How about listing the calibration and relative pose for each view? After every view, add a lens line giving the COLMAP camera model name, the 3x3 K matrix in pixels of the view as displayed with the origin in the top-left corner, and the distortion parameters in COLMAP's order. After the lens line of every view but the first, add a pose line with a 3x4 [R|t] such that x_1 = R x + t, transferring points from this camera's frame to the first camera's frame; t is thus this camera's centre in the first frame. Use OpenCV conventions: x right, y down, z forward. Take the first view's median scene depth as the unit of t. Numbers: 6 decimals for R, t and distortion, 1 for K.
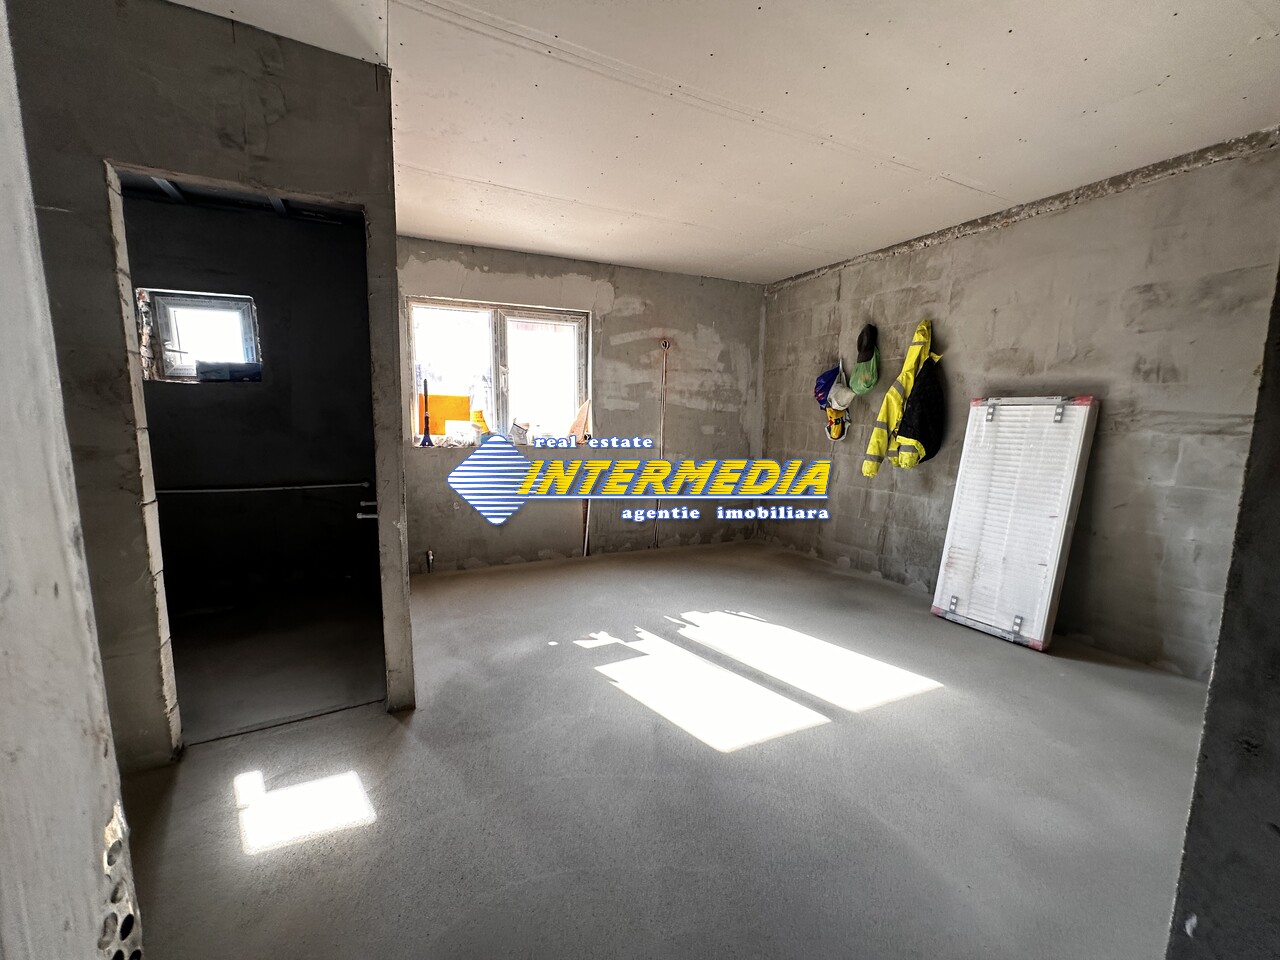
lens RADIAL K [[508.0, 0, 640.1], [0, 508.0, 480.2], [0, 0, 1]] dist [-0.000087, 0.000145]
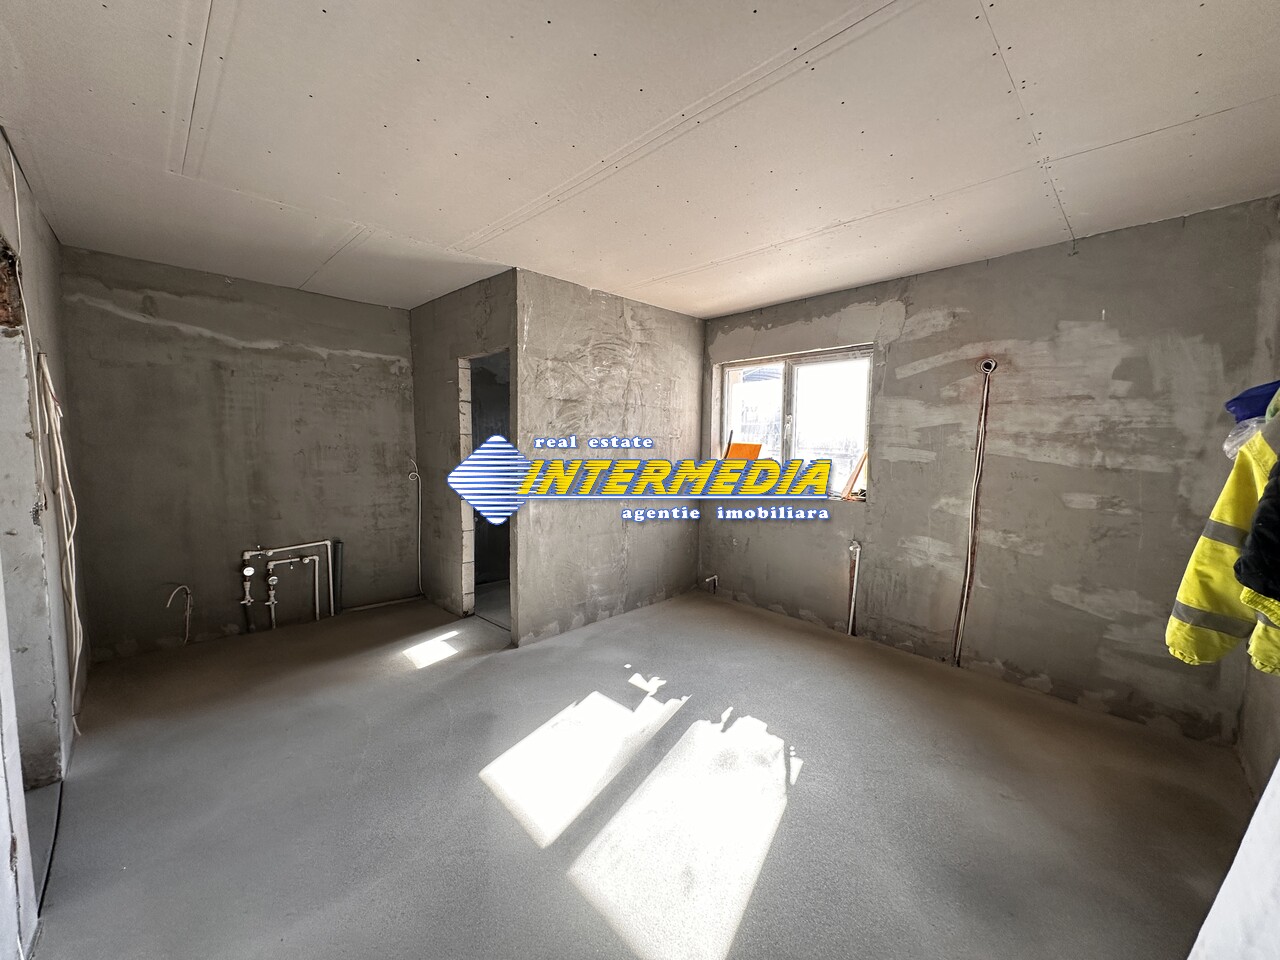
lens RADIAL K [[508.0, 0, 641.7], [0, 508.0, 481.2], [0, 0, 1]] dist [-0.000087, 0.000145]
pose [[0.313939, 0.073361, -0.946605, 0.781218], [-0.130722, 0.990855, 0.033437, -0.116185], [0.940401, 0.113245, 0.320658, 0.543336]]
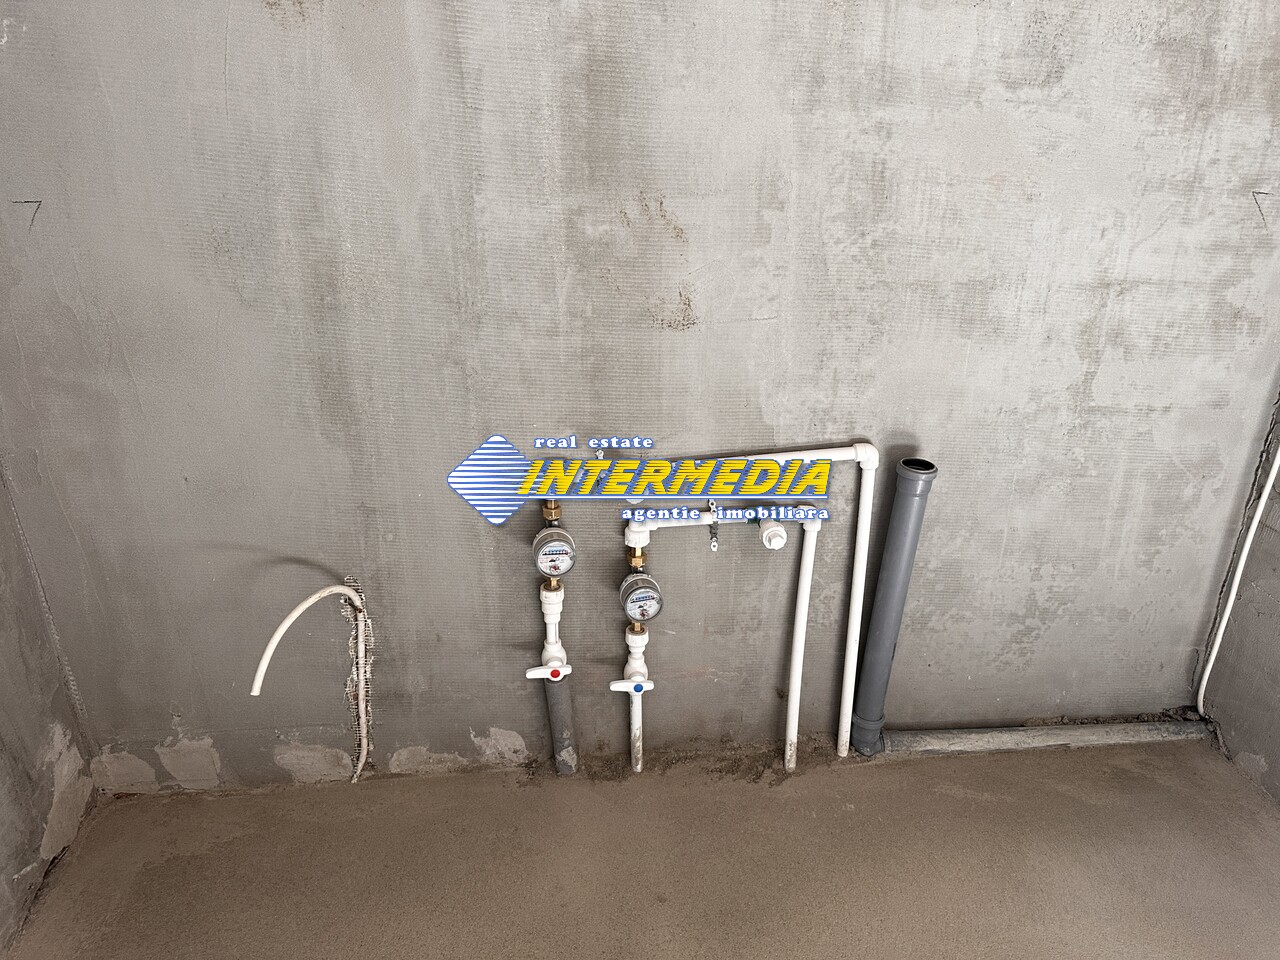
lens RADIAL K [[895.6, 0, 642.0], [0, 895.6, 479.8], [0, 0, 1]] dist [0.034053, -0.005012]
pose [[-0.348129, 0.351176, -0.869185, -0.190610], [-0.133291, 0.899220, 0.416697, 0.012430], [0.927922, 0.260919, -0.266236, 0.253336]]
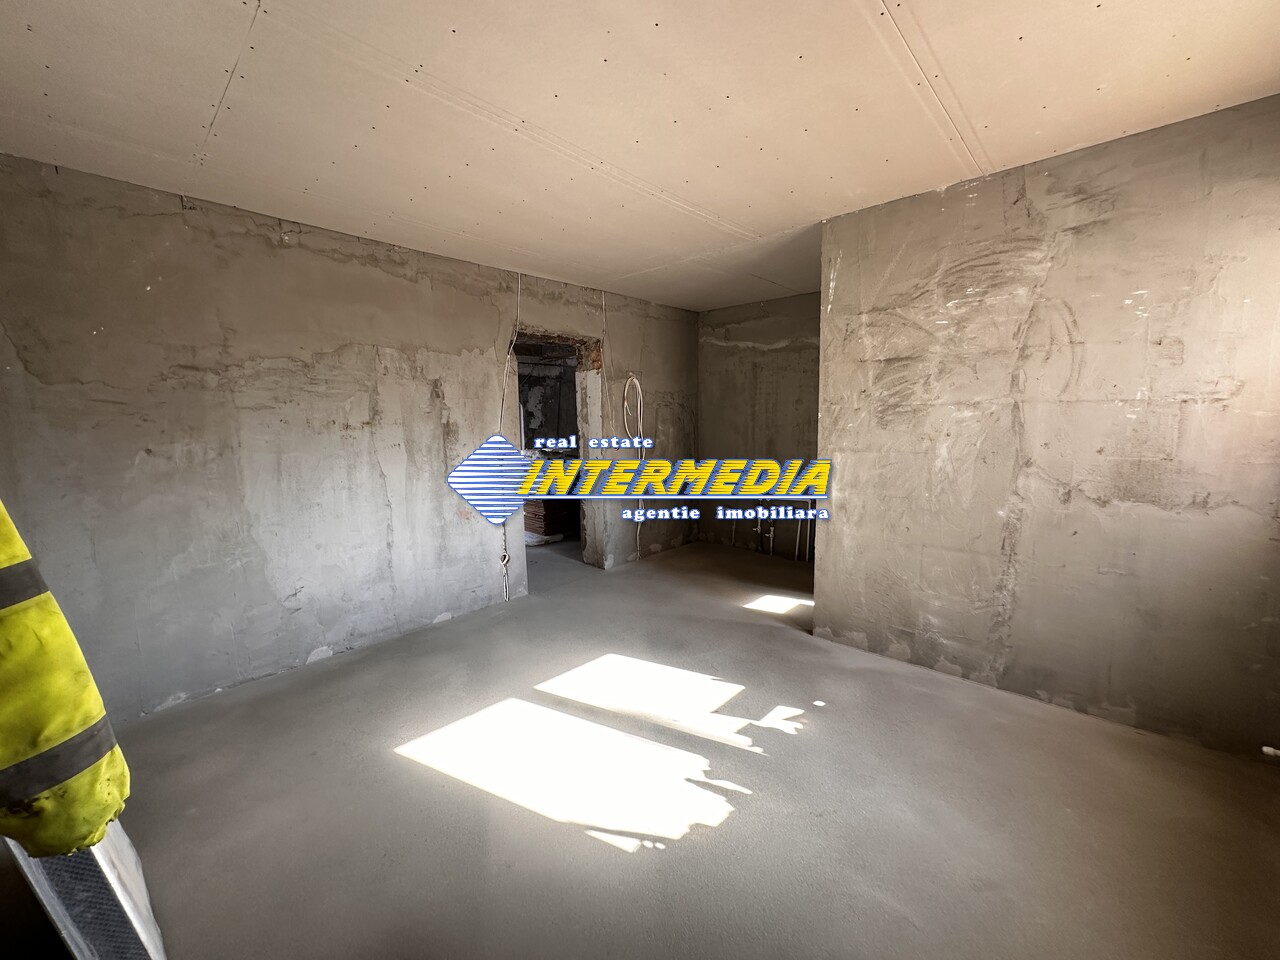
lens RADIAL K [[508.0, 0, 640.9], [0, 508.0, 482.4], [0, 0, 1]] dist [-0.000087, 0.000145]
pose [[-0.935694, 0.050875, -0.349124, 0.361033], [-0.038806, 0.968704, 0.245165, -0.227489], [0.350671, 0.242947, -0.904437, 1.409246]]
